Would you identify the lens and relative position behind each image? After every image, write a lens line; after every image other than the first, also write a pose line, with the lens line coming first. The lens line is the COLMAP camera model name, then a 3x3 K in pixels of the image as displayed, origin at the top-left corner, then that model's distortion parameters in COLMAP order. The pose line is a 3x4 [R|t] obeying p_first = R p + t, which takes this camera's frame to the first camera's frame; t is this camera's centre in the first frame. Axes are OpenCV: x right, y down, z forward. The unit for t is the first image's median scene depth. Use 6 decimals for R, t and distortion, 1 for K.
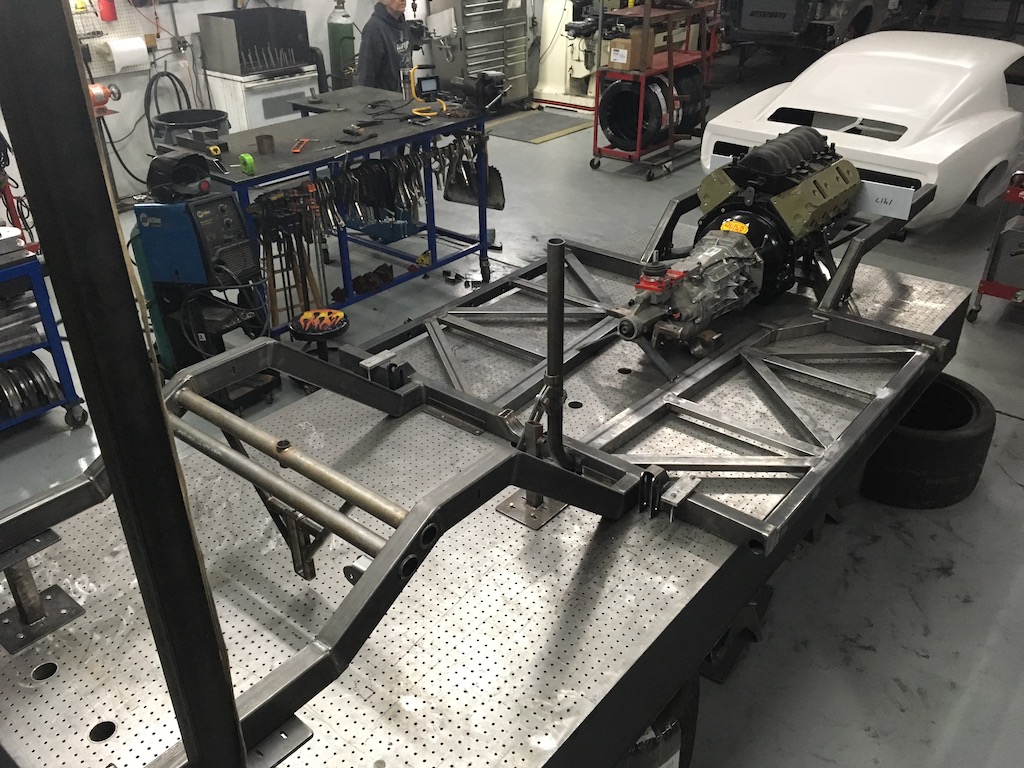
lens RADIAL K [[873.6, 0, 511.5], [0, 873.6, 383.5], [0, 0, 1]] dist [0.003384, -0.002003]
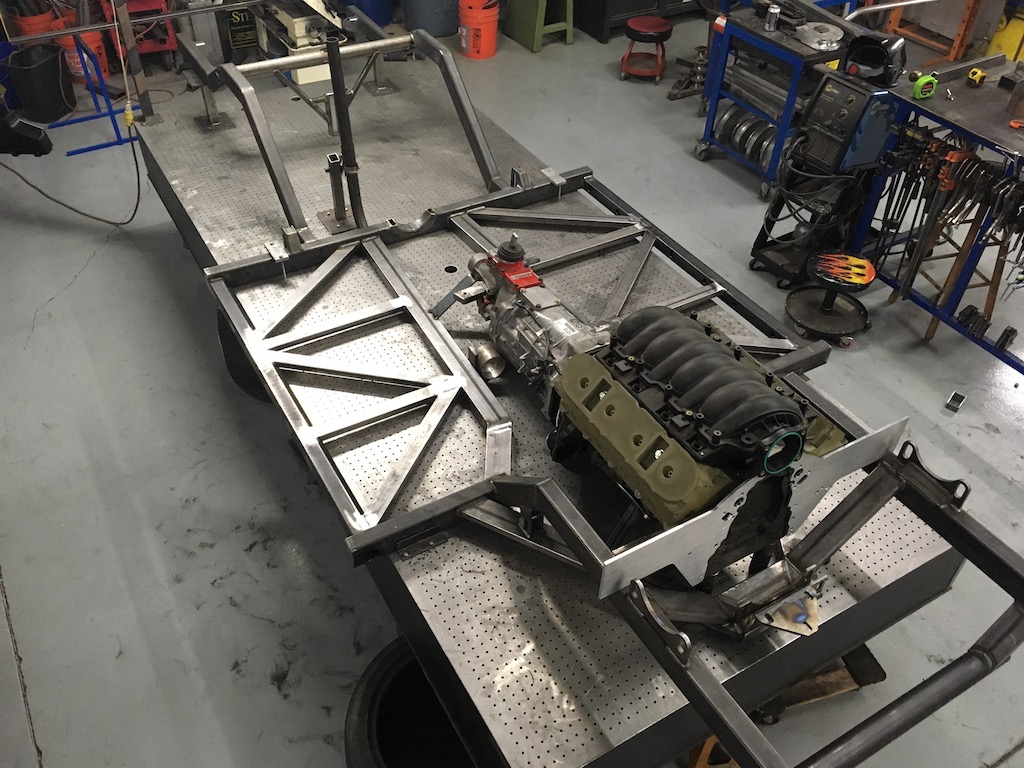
lens RADIAL K [[873.6, 0, 510.2], [0, 873.6, 385.7], [0, 0, 1]] dist [0.003384, -0.002003]
pose [[-0.344935, 0.630291, -0.695524, 0.852752], [-0.487098, 0.513212, 0.706647, -0.669404], [0.802344, 0.582536, 0.129988, 0.920777]]
